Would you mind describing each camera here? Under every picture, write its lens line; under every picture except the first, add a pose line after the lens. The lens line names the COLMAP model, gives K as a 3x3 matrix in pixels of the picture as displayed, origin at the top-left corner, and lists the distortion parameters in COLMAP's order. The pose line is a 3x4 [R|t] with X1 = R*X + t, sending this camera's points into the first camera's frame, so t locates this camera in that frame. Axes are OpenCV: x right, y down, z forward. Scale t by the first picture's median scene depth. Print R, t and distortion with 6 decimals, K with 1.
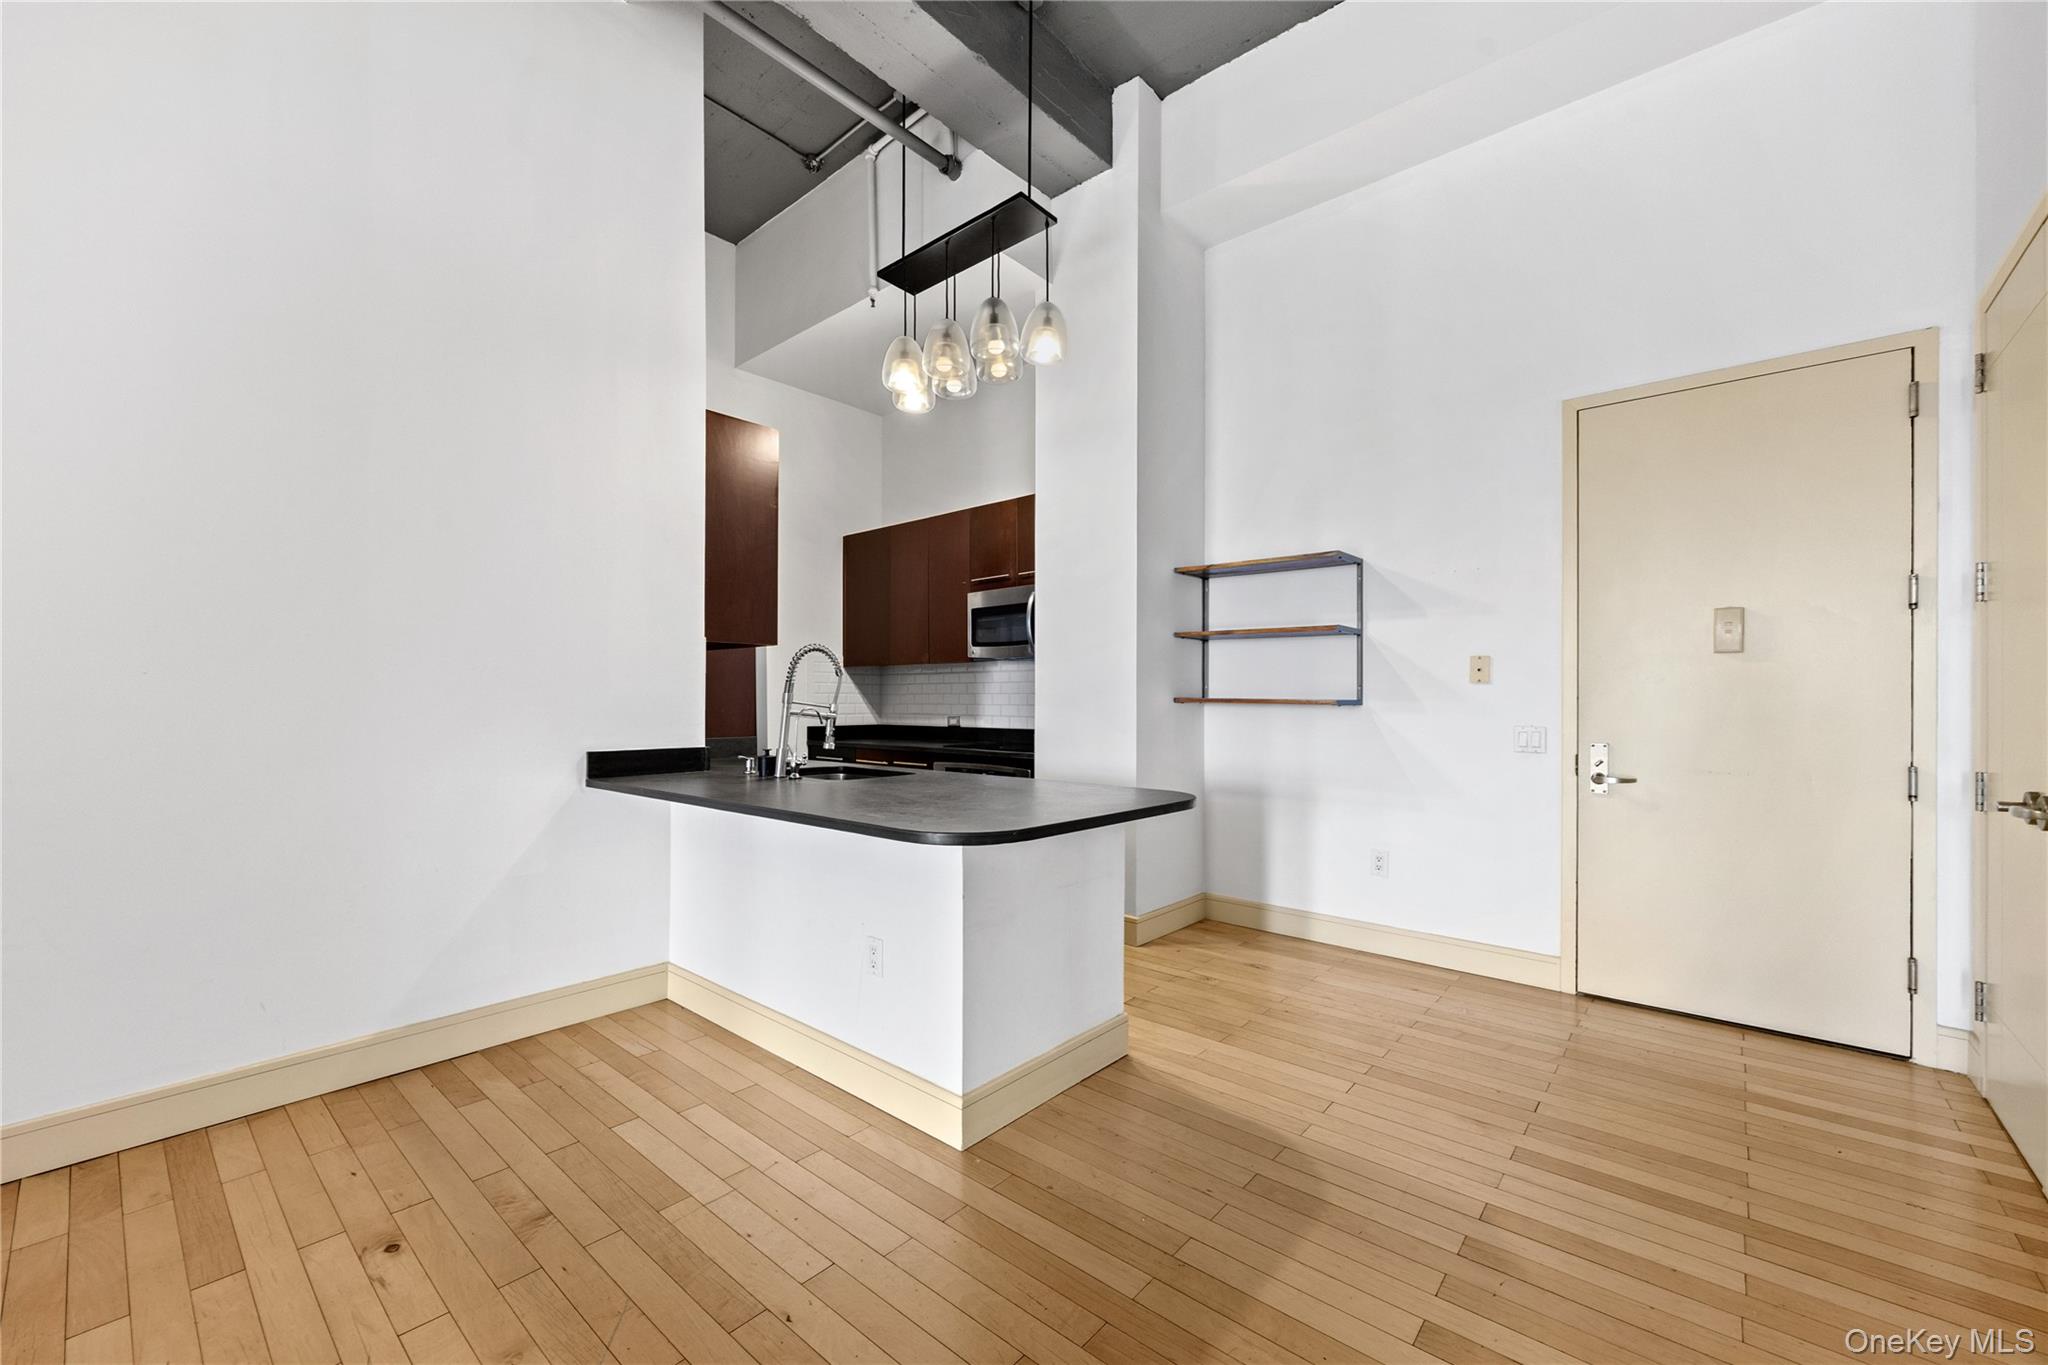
lens RADIAL K [[803.7, 0, 983.8], [0, 803.7, 677.9], [0, 0, 1]] dist [-0.002734, 0.001550]
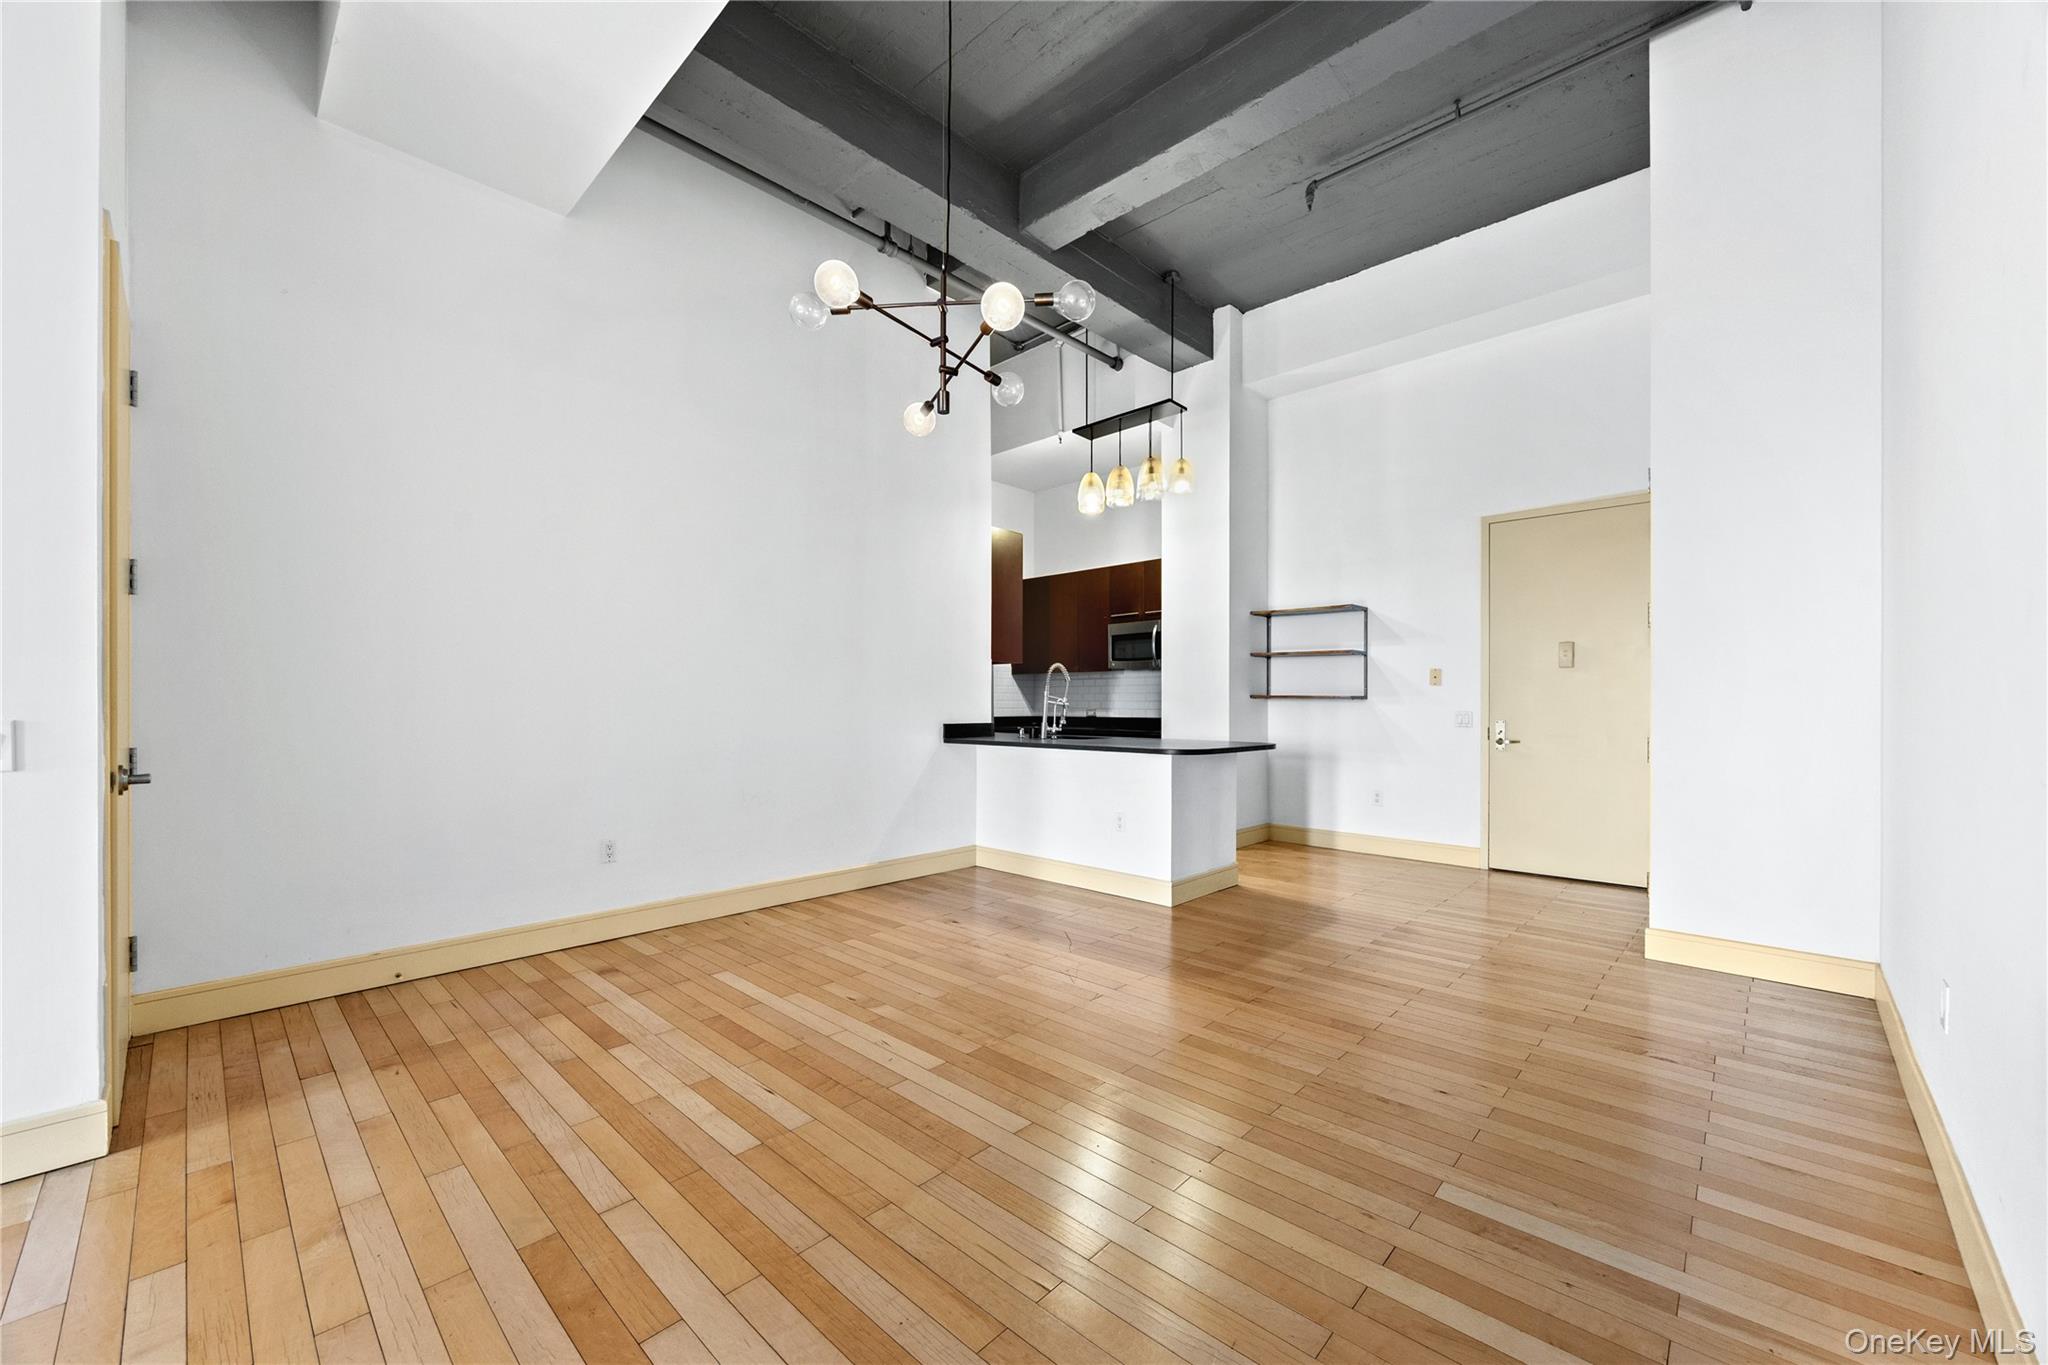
lens RADIAL K [[803.7, 0, 1062.8], [0, 803.7, 683.0], [0, 0, 1]] dist [-0.002734, 0.001550]
pose [[0.998589, -0.000560, 0.053097, -0.216939], [0.000472, 0.999998, 0.001671, -0.001532], [-0.053098, -0.001643, 0.998588, -0.558001]]
